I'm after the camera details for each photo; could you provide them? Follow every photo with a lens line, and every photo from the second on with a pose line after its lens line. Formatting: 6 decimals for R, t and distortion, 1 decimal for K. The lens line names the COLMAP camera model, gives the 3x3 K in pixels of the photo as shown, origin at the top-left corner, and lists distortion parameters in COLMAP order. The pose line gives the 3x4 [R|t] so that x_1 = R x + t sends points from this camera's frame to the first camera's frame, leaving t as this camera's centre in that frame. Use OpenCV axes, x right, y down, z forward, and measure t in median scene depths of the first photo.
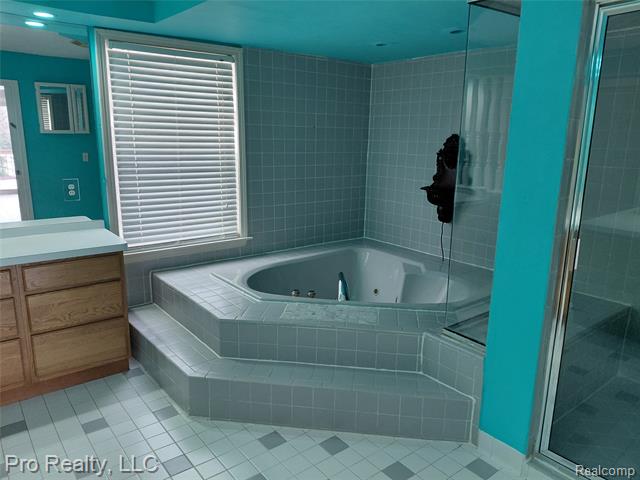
lens RADIAL K [[470.6, 0, 324.5], [0, 470.6, 235.5], [0, 0, 1]] dist [0.088138, -0.119797]
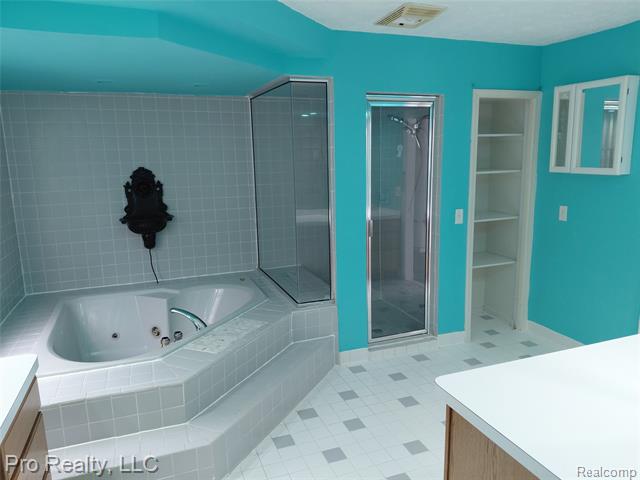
lens RADIAL K [[470.6, 0, 325.3], [0, 470.6, 242.0], [0, 0, 1]] dist [0.088138, -0.119797]
pose [[0.306385, -0.200193, 0.930619, -0.746562], [0.227697, 0.964668, 0.132553, -0.112894], [-0.924274, 0.171287, 0.341143, 0.315554]]
